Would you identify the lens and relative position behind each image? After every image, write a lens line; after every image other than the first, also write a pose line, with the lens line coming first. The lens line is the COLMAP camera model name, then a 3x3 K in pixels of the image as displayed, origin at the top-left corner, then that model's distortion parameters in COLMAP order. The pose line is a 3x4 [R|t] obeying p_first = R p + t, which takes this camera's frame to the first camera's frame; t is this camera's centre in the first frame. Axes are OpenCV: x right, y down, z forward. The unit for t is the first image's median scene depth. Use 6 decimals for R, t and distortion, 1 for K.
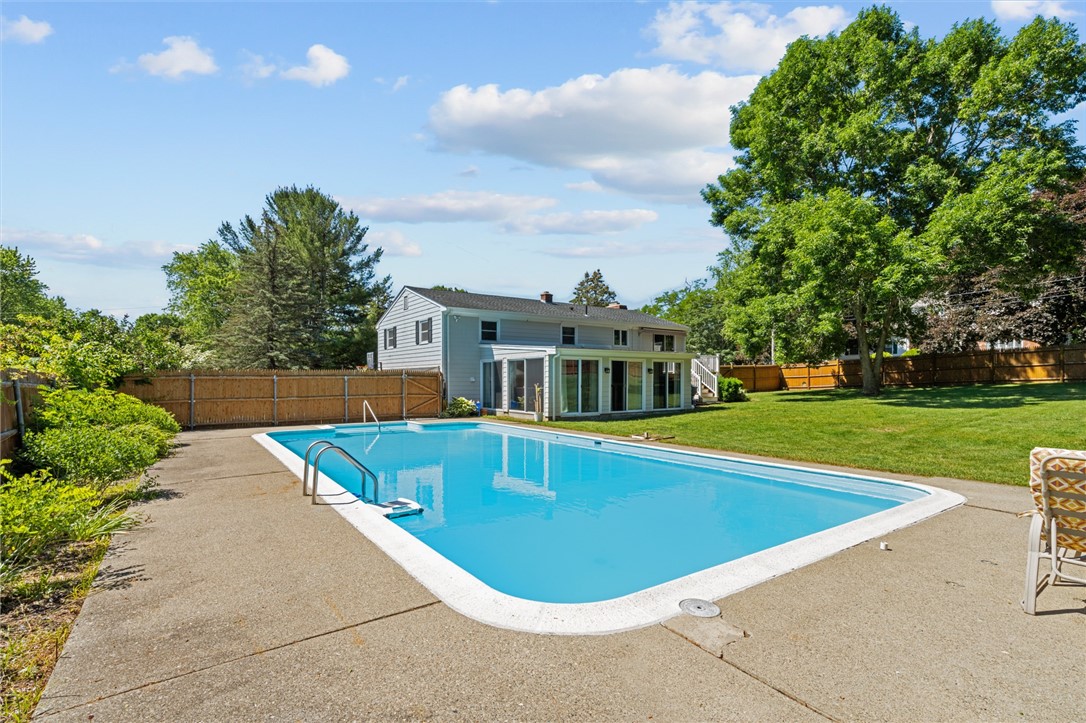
lens RADIAL K [[493.1, 0, 544.5], [0, 493.1, 365.9], [0, 0, 1]] dist [-0.007598, 0.004101]
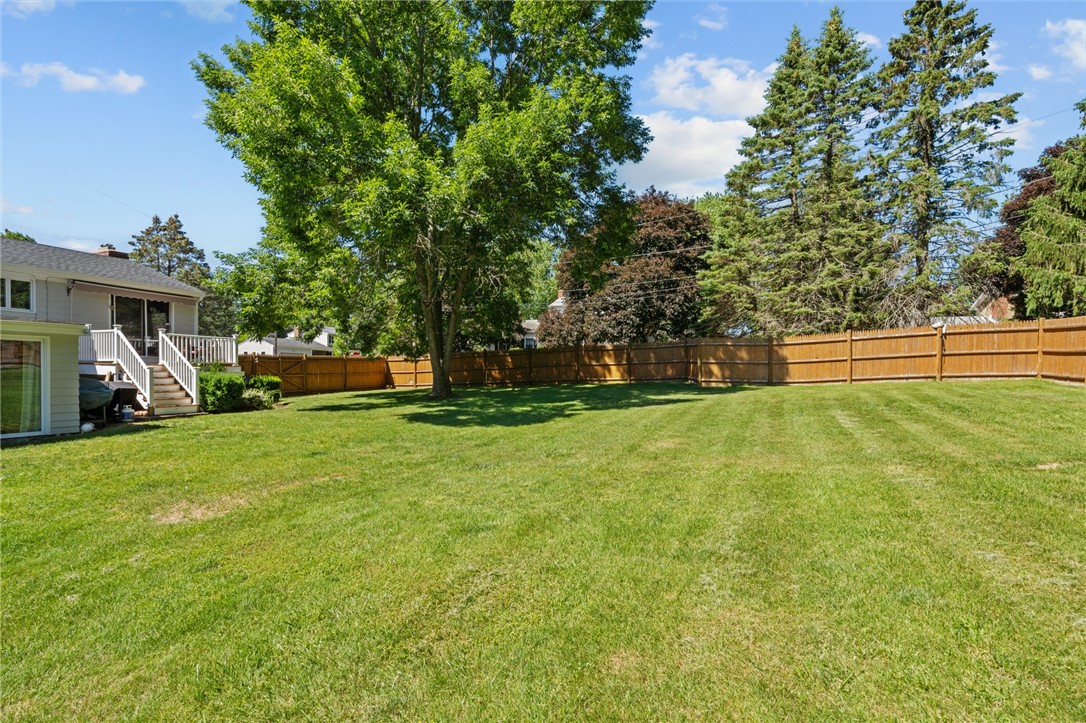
lens RADIAL K [[493.1, 0, 542.5], [0, 493.1, 370.9], [0, 0, 1]] dist [-0.007598, 0.004101]
pose [[0.847273, 0.016664, 0.530897, 0.369785], [-0.029252, 0.999455, 0.015313, 0.000683], [-0.530352, -0.028504, 0.847298, 0.252954]]
